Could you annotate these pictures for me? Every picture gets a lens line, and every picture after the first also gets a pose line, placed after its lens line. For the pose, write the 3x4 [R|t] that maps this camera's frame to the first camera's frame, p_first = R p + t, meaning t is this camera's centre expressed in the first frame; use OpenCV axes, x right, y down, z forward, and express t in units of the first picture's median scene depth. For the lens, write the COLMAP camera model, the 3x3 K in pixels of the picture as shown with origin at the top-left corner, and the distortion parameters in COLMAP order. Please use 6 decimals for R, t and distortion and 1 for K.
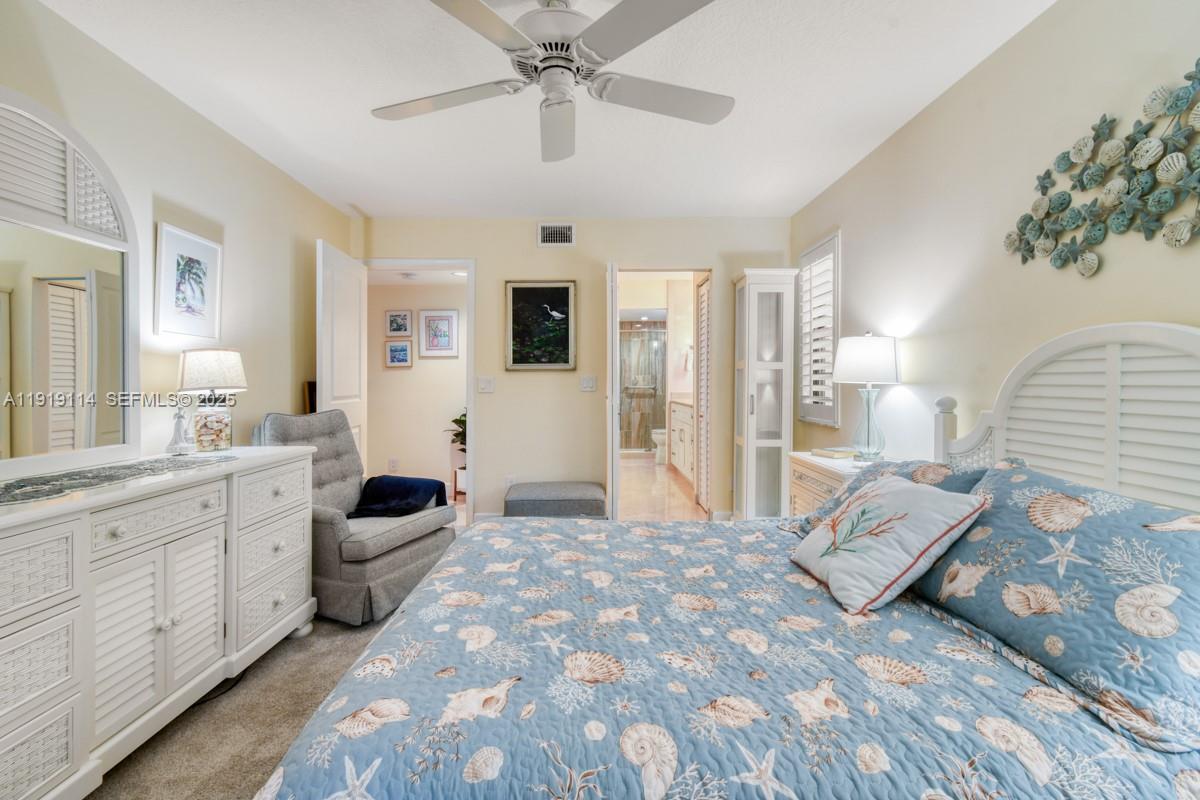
lens RADIAL K [[529.5, 0, 603.6], [0, 529.5, 383.8], [0, 0, 1]] dist [-0.001331, -0.000221]
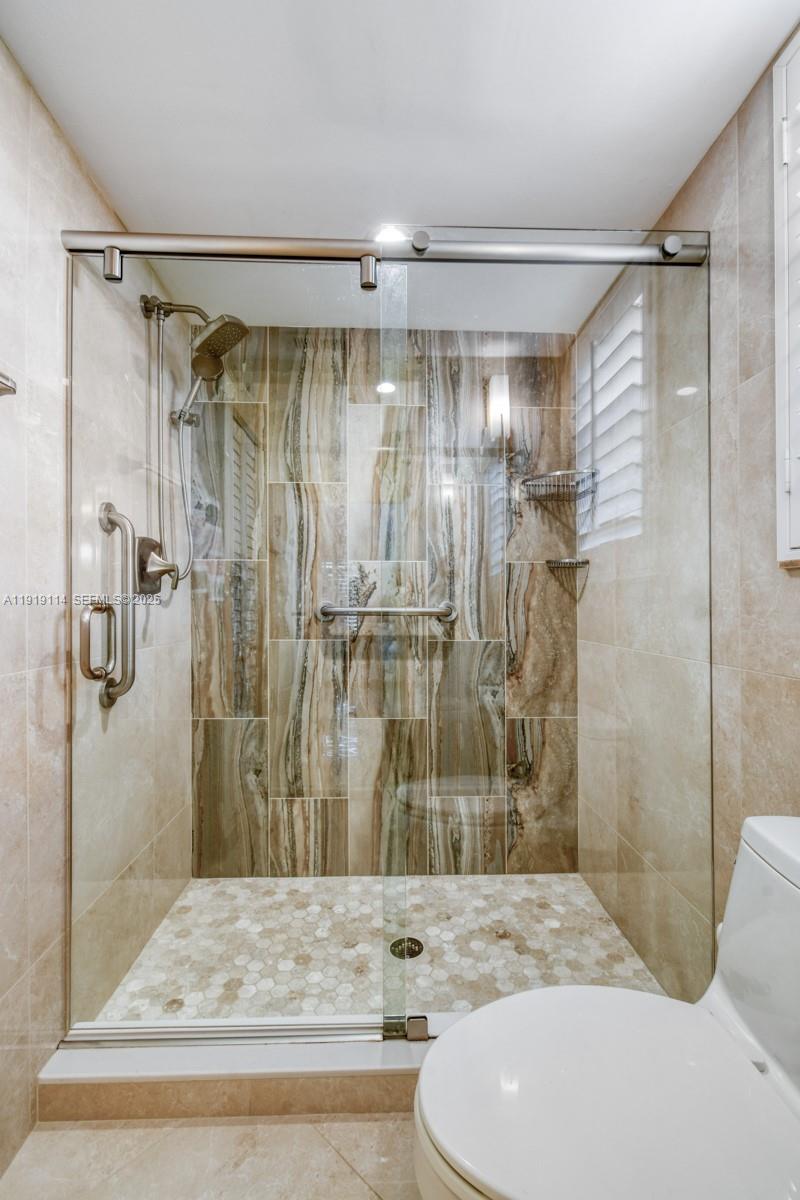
lens RADIAL K [[534.6, 0, 404.4], [0, 534.6, 600.1], [0, 0, 1]] dist [0.004020, -0.000349]
pose [[0.999979, -0.005865, 0.002887, 0.100778], [0.005820, 0.999864, 0.015404, -0.002335], [-0.002977, -0.015386, 0.999877, 0.995022]]
